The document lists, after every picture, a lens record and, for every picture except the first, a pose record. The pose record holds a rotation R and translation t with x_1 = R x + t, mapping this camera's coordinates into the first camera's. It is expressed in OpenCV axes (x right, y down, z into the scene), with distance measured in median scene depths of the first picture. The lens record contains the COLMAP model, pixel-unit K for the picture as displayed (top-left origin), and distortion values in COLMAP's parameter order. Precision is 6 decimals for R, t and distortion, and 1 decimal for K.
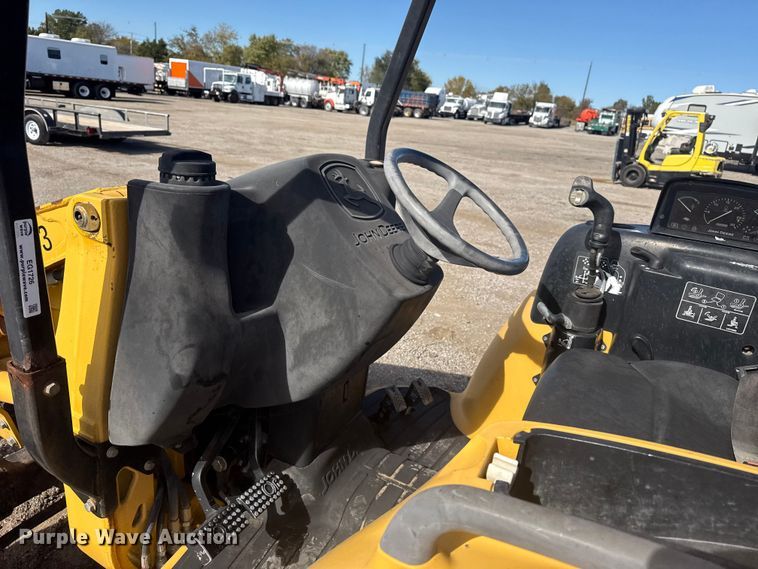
lens RADIAL K [[536.9, 0, 379.3], [0, 536.9, 287.1], [0, 0, 1]] dist [0.058164, -0.076958]
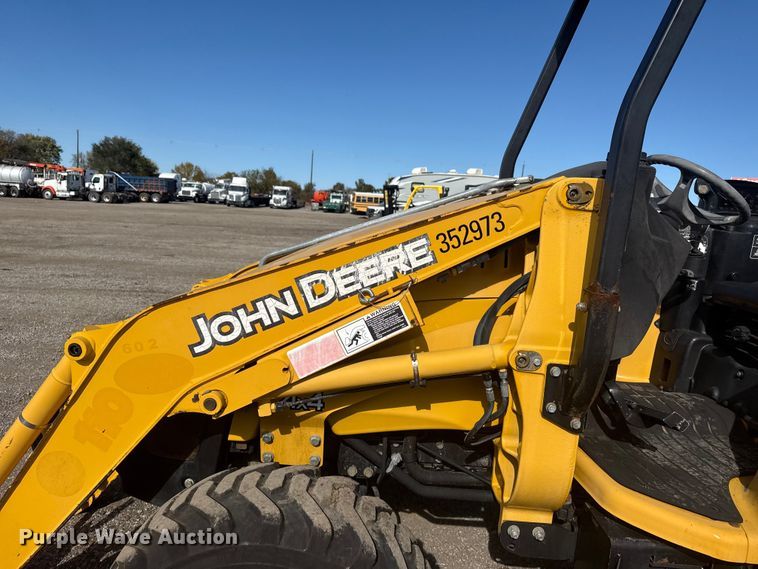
lens RADIAL K [[536.9, 0, 374.6], [0, 536.9, 293.9], [0, 0, 1]] dist [0.058164, -0.076958]
pose [[0.889905, -0.113134, 0.441894, -0.103321], [0.171335, 0.980722, -0.093957, 0.010319], [-0.422745, 0.159324, 0.892134, 0.001507]]
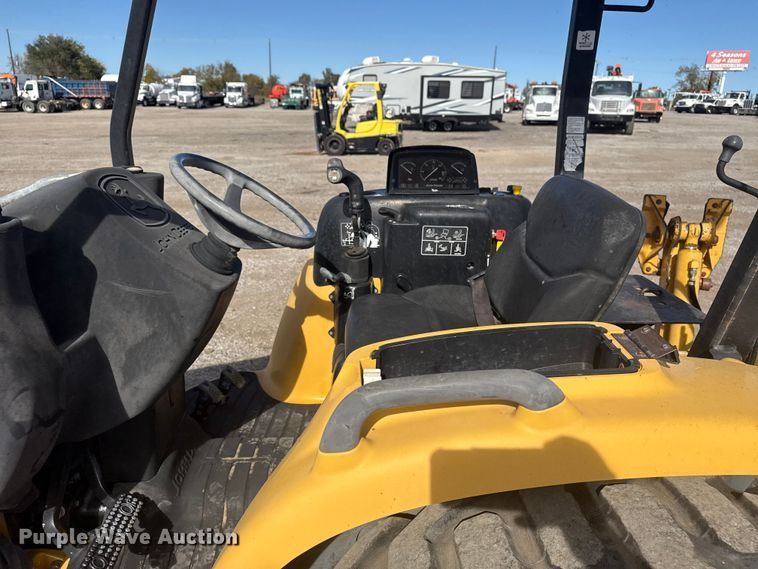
lens RADIAL K [[536.9, 0, 383.4], [0, 536.9, 285.7], [0, 0, 1]] dist [0.058164, -0.076958]
pose [[0.857995, -0.245874, 0.450989, -0.011650], [0.231916, 0.968839, 0.086987, -0.000393], [-0.458323, 0.029957, 0.888281, -0.009487]]
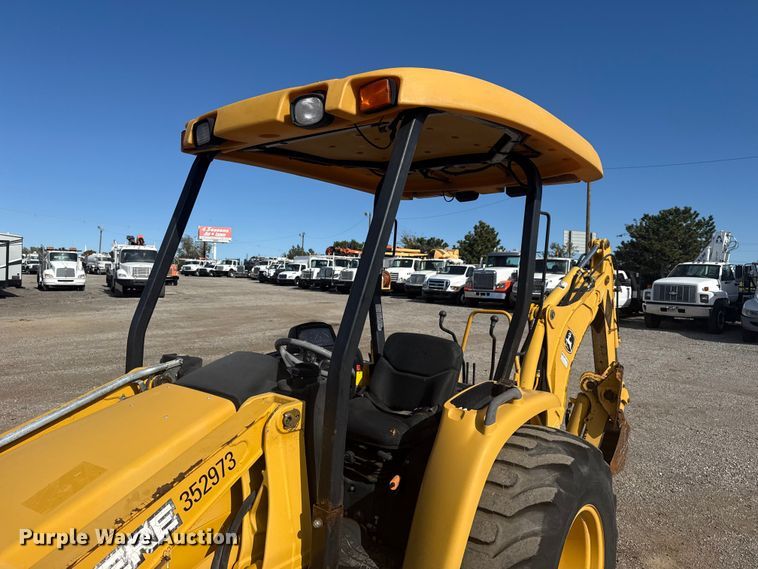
lens RADIAL K [[536.9, 0, 386.8], [0, 536.9, 264.3], [0, 0, 1]] dist [0.058164, -0.076958]
pose [[0.186349, -0.080237, 0.979202, -0.129656], [0.315406, 0.948791, 0.017722, -0.032327], [-0.930480, 0.305544, 0.202113, 0.015507]]
